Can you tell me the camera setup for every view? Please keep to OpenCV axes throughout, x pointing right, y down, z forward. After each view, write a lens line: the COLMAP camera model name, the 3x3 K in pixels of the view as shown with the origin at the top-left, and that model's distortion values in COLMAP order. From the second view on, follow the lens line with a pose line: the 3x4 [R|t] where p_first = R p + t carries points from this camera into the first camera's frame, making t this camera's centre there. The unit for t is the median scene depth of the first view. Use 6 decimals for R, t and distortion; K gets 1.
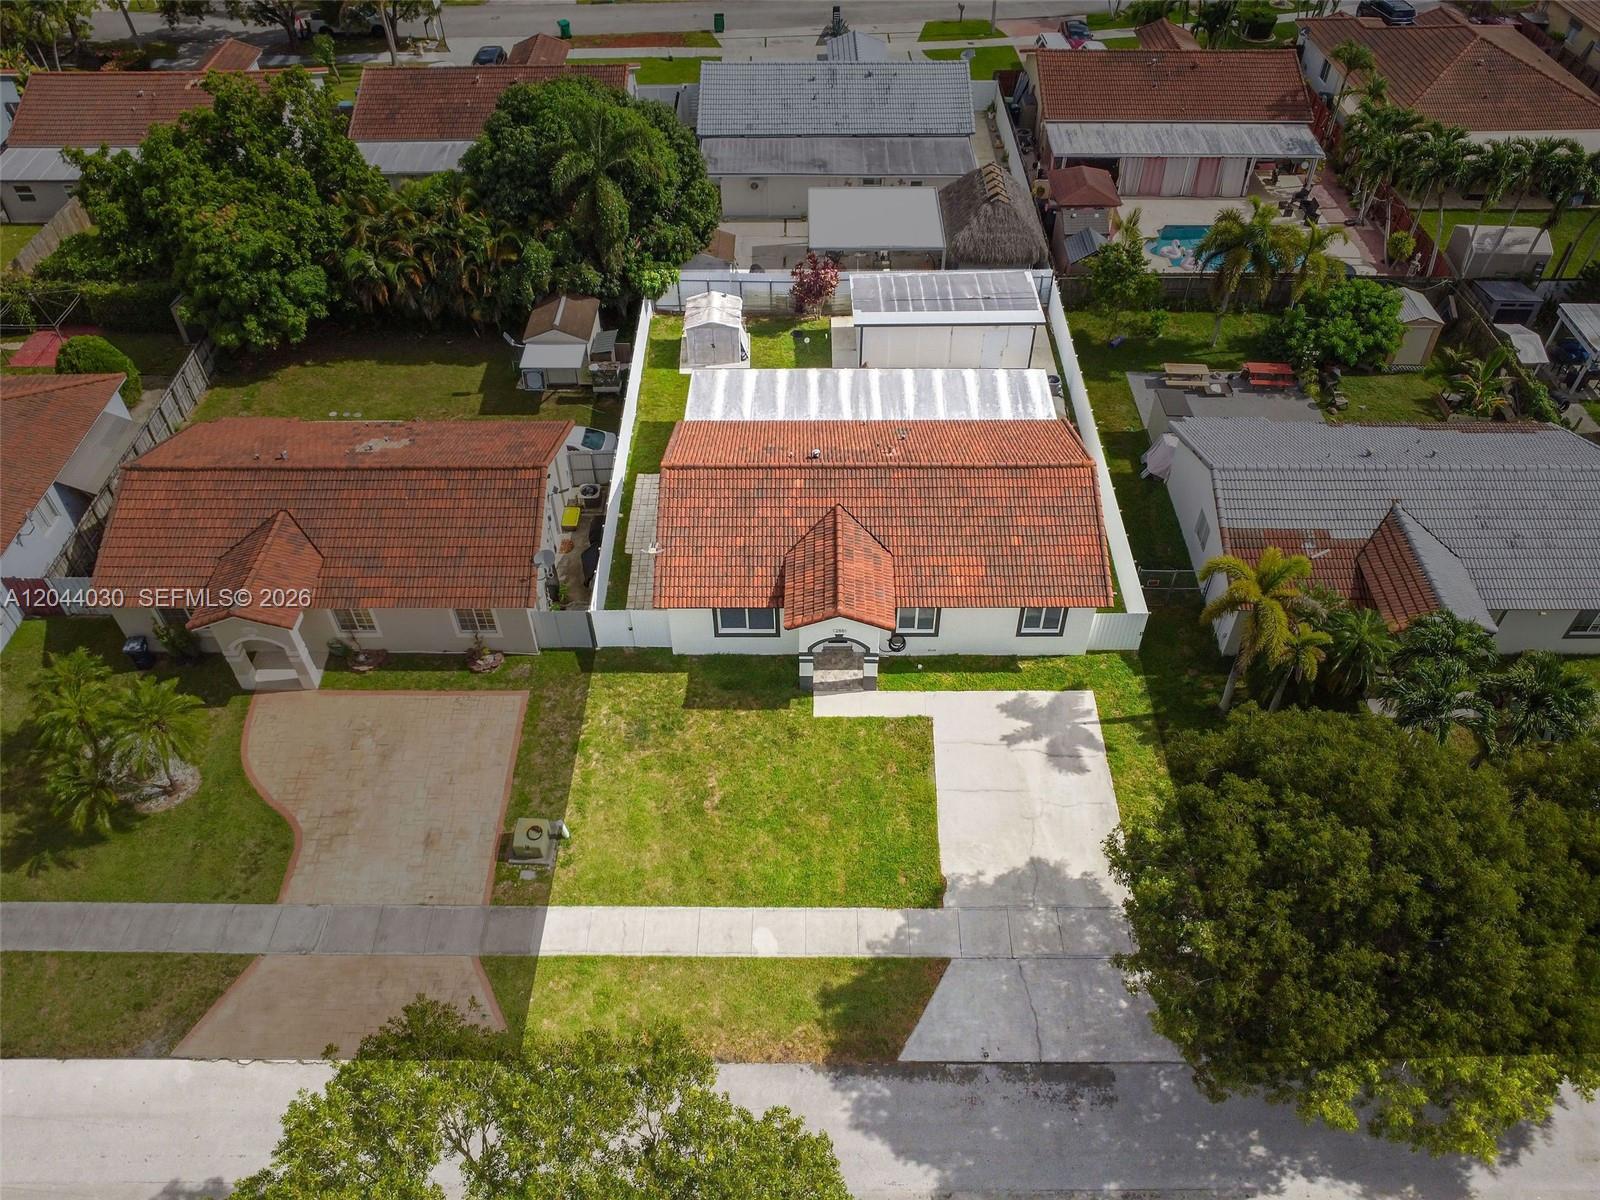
lens RADIAL K [[1159.7, 0, 796.4], [0, 1159.7, 604.6], [0, 0, 1]] dist [-0.038538, -0.003357]
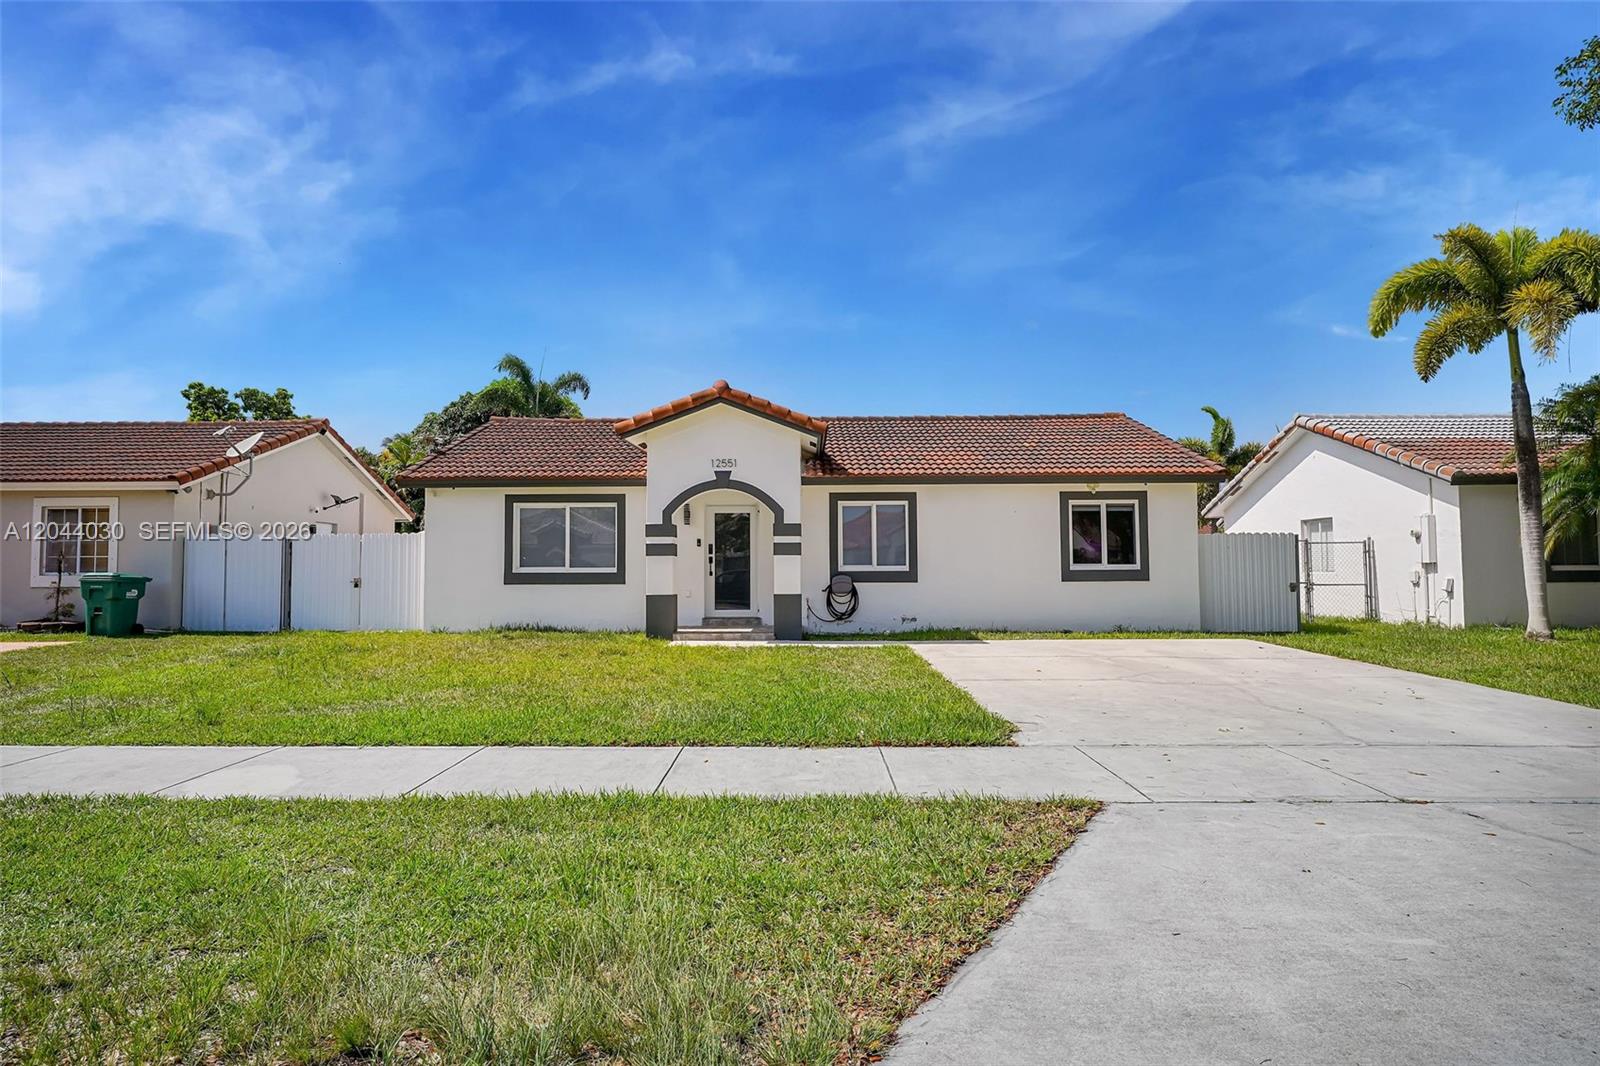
lens RADIAL K [[877.6, 0, 810.6], [0, 877.6, 534.8], [0, 0, 1]] dist [-0.001175, 0.001443]
pose [[0.999970, 0.005979, 0.004942, 0.061088], [-0.000194, 0.656197, -0.754589, 0.282621], [-0.007754, 0.754566, 0.656179, 0.626292]]
